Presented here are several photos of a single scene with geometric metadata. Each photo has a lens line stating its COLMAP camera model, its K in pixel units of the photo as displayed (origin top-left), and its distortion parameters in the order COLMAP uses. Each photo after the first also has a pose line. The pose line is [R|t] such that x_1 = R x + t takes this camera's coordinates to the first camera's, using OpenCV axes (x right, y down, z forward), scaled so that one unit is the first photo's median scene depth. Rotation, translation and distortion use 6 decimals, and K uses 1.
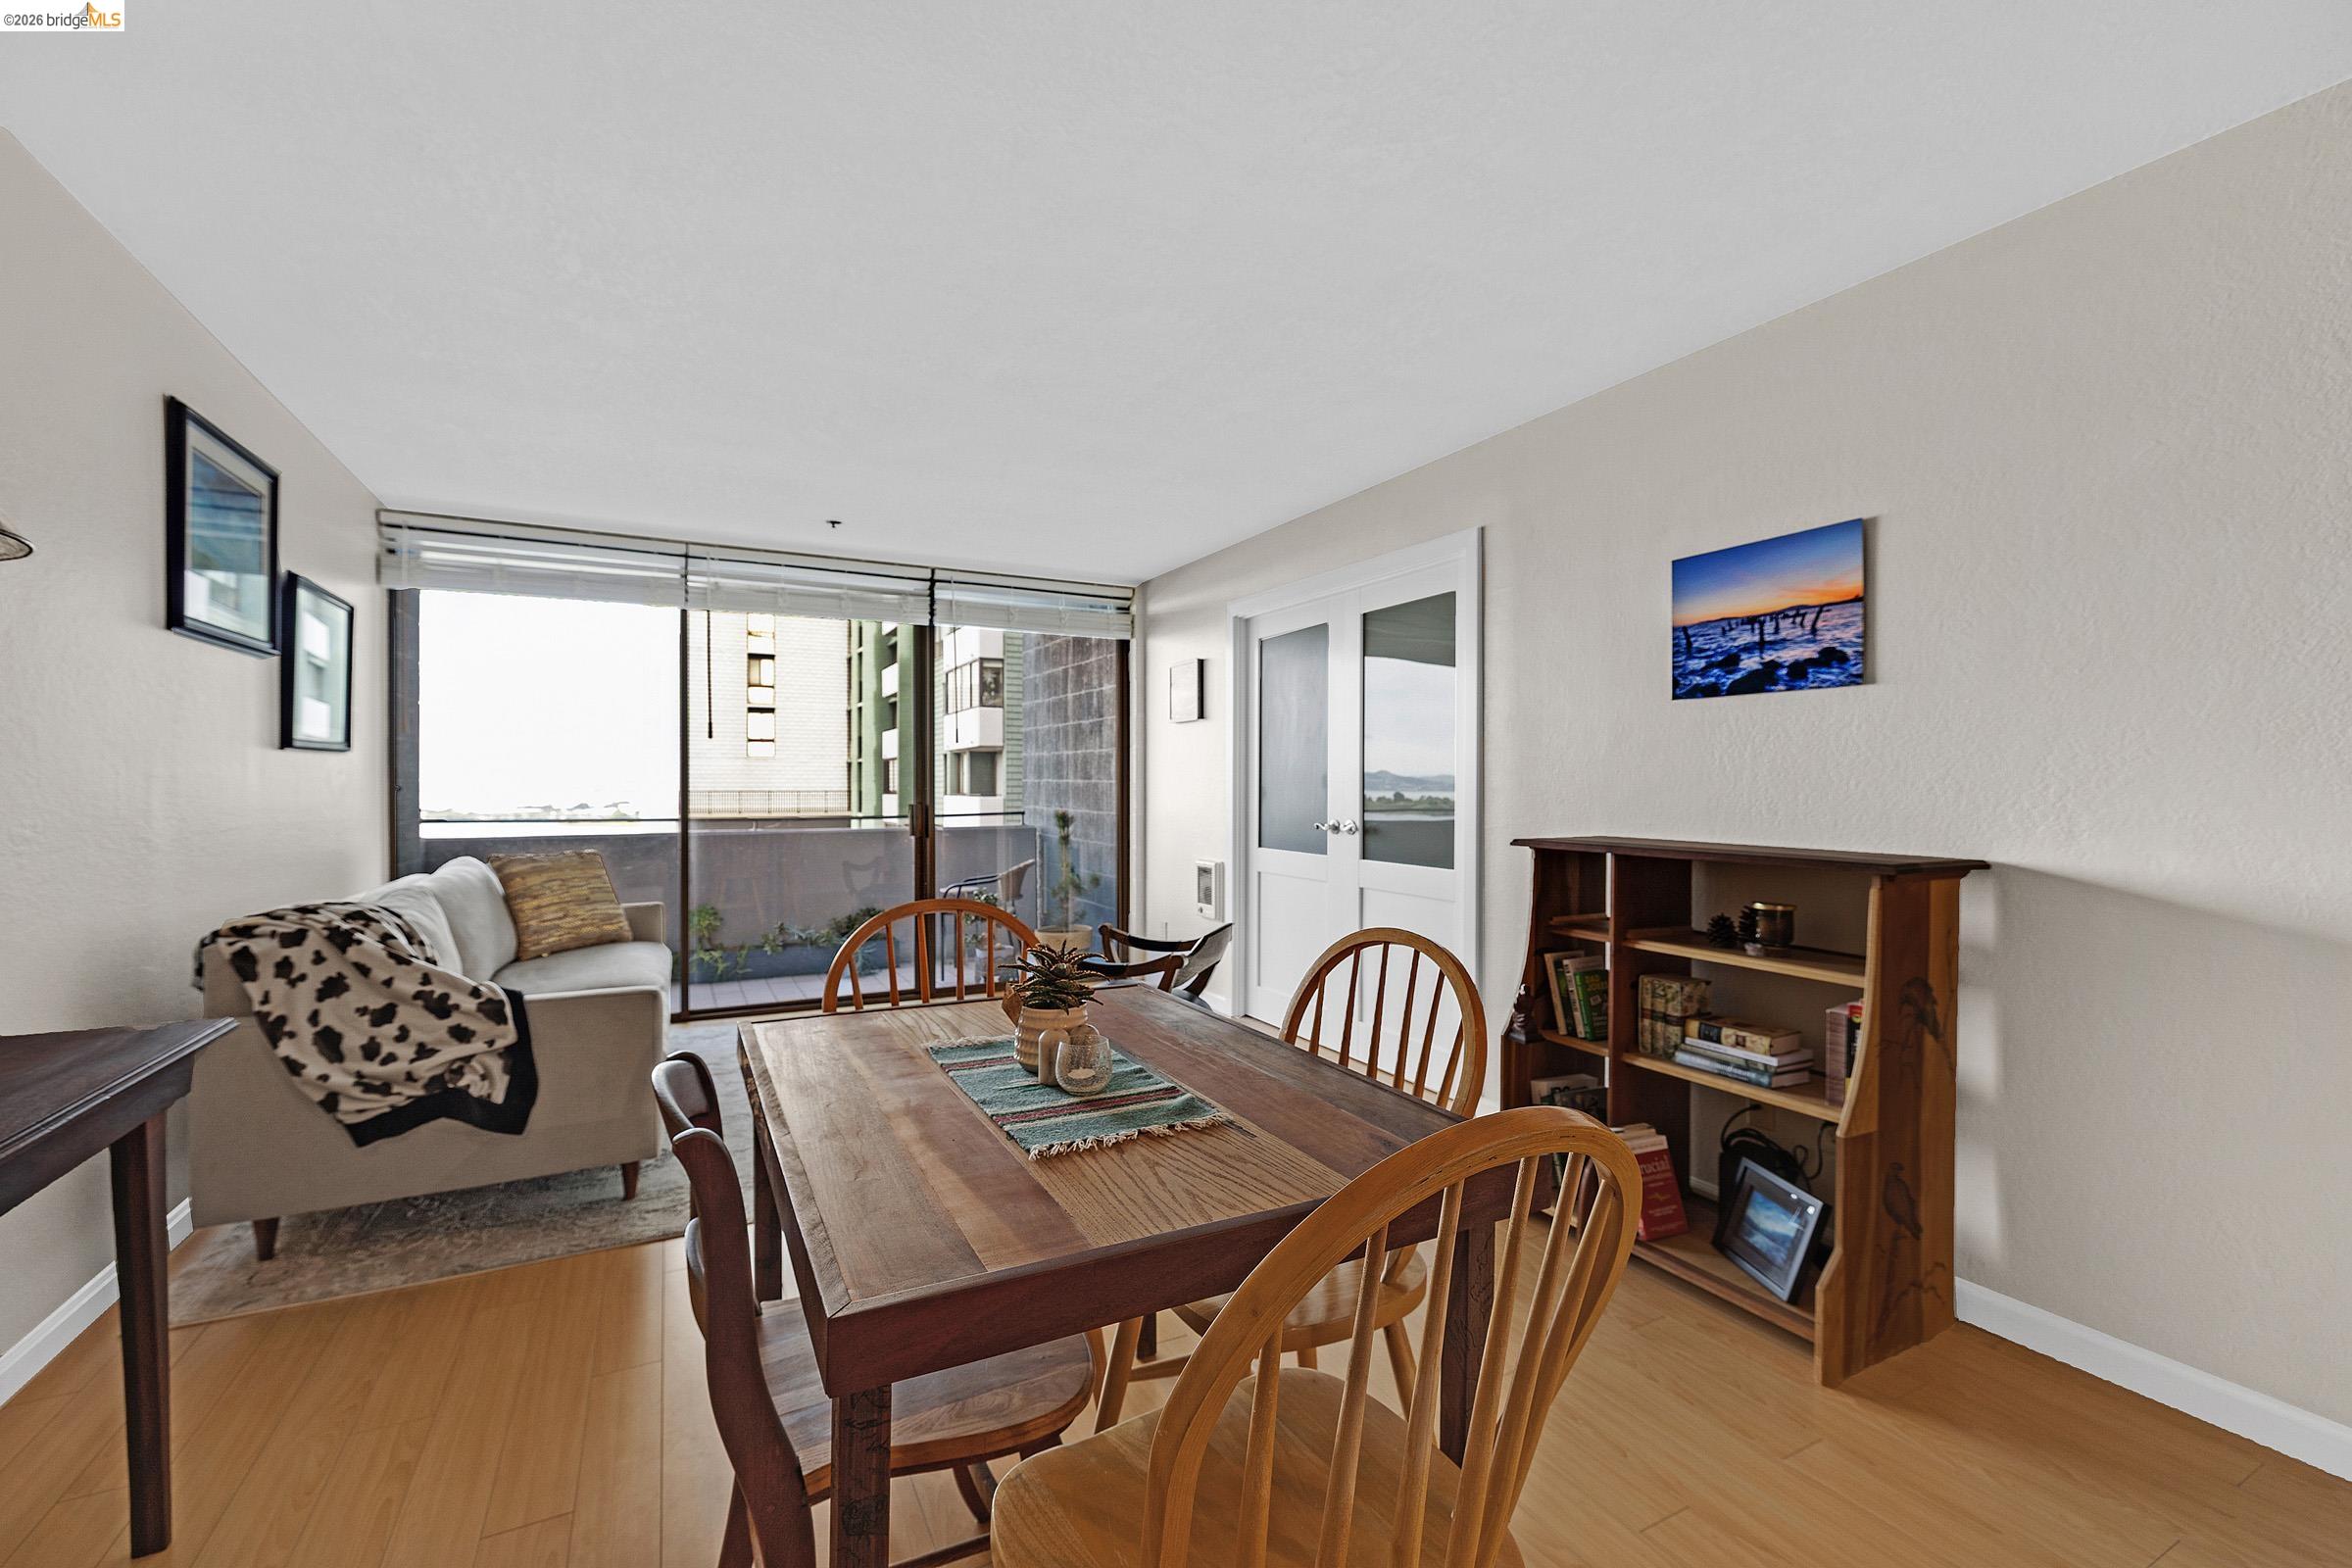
lens RADIAL K [[979.9, 0, 1176.6], [0, 979.9, 781.4], [0, 0, 1]] dist [0.000199, 0.000007]
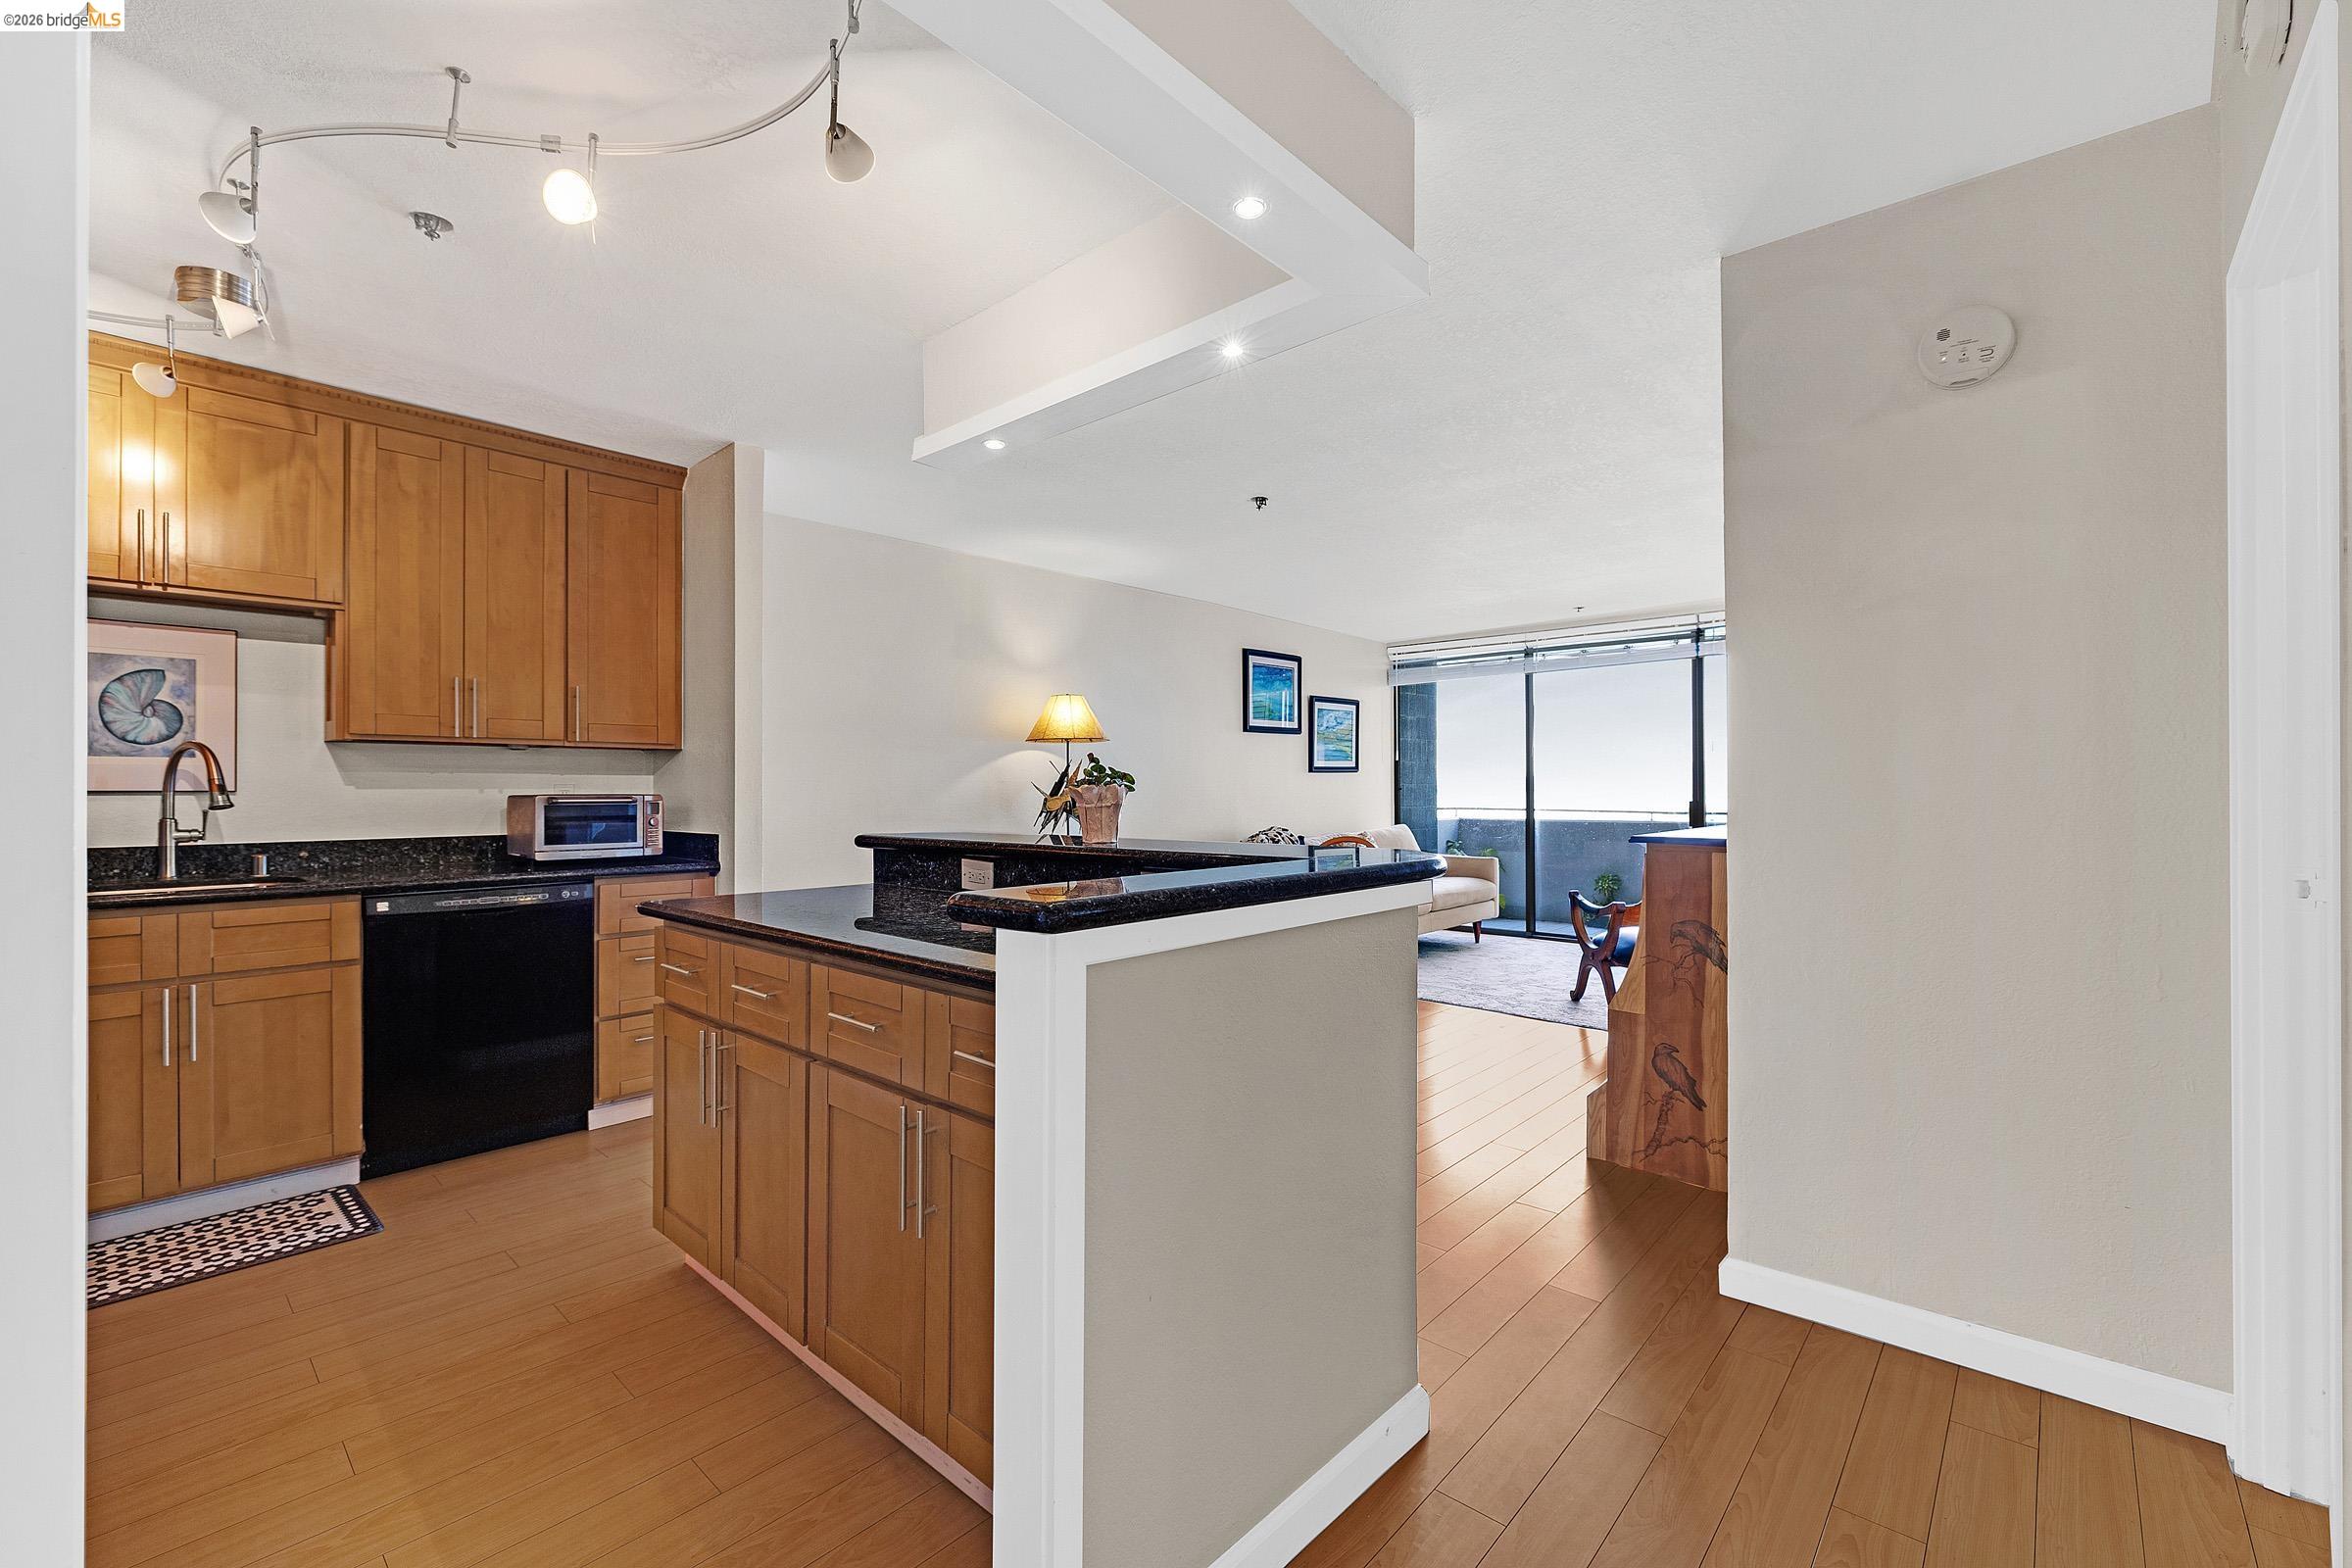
lens RADIAL K [[979.9, 0, 1166.9], [0, 979.9, 783.5], [0, 0, 1]] dist [0.000199, 0.000007]
pose [[0.345401, -0.004839, -0.938443, 0.688218], [0.006268, 0.999976, -0.002849, 0.000550], [0.938434, -0.004898, 0.345423, -0.073797]]
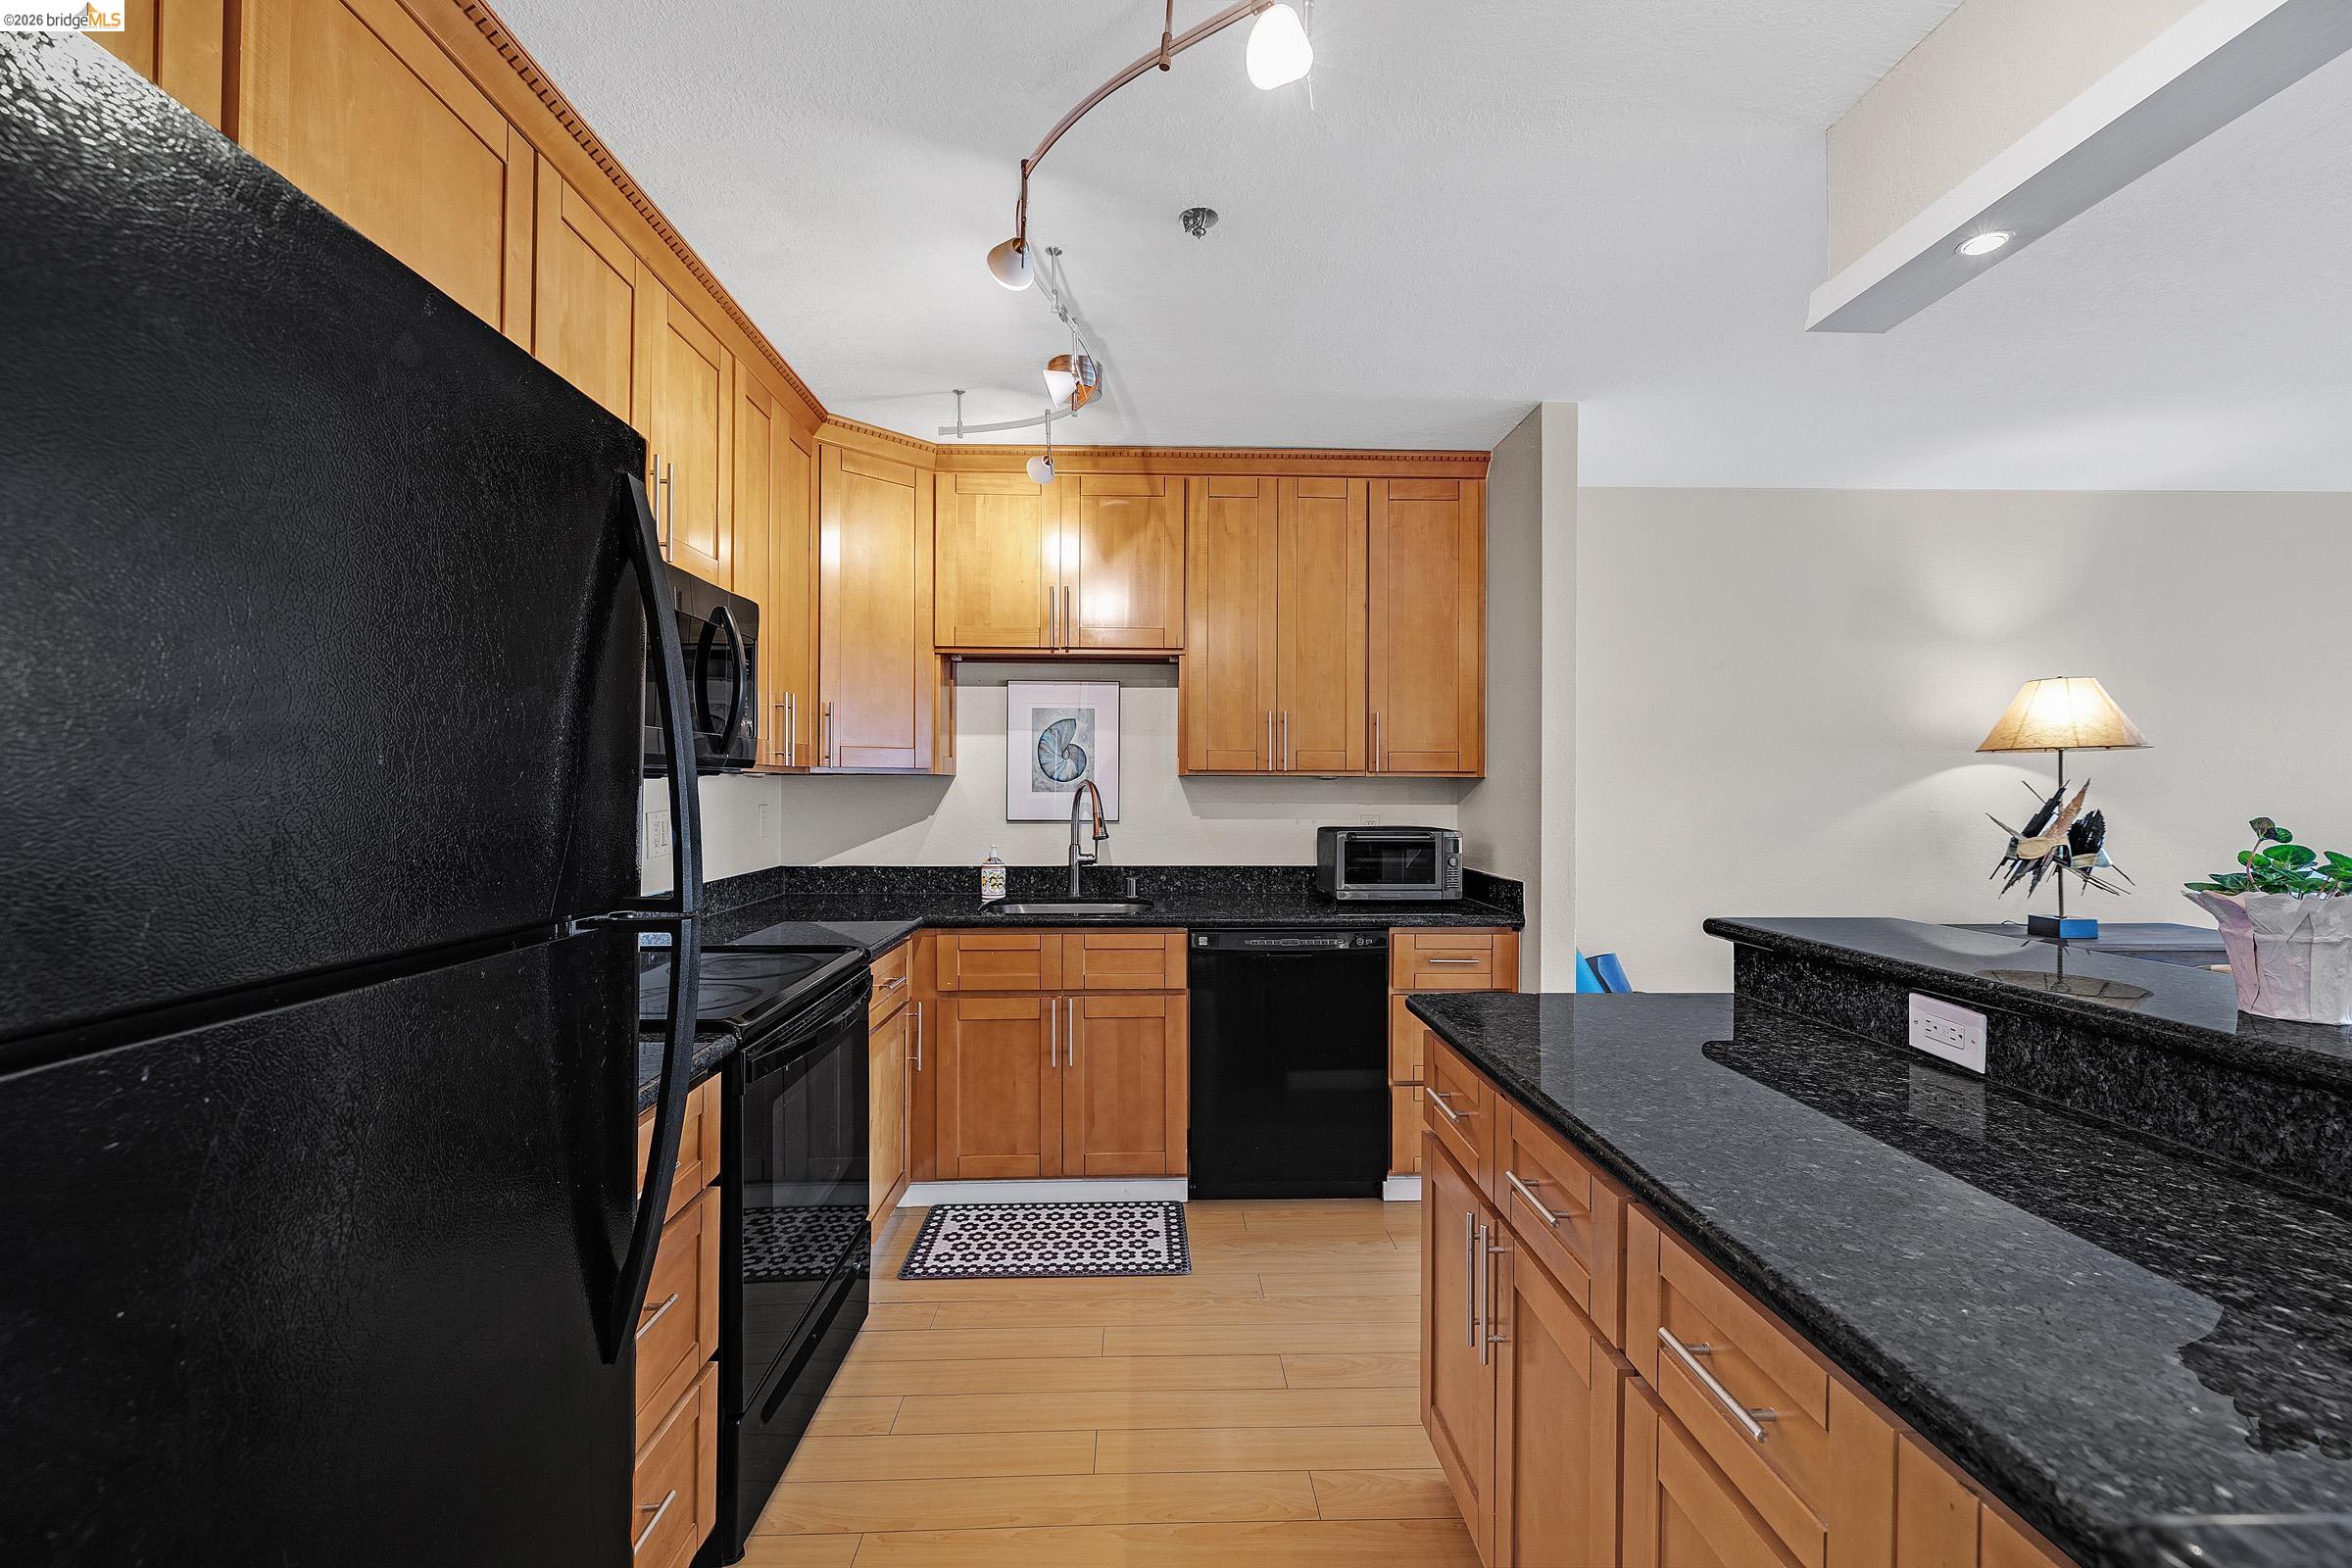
lens RADIAL K [[979.9, 0, 1171.3], [0, 979.9, 785.5], [0, 0, 1]] dist [0.000199, 0.000007]
pose [[-0.432931, -0.004217, -0.901417, 0.543287], [0.000099, 0.999989, -0.004726, -0.020431], [0.901427, -0.002135, -0.432926, -0.069438]]
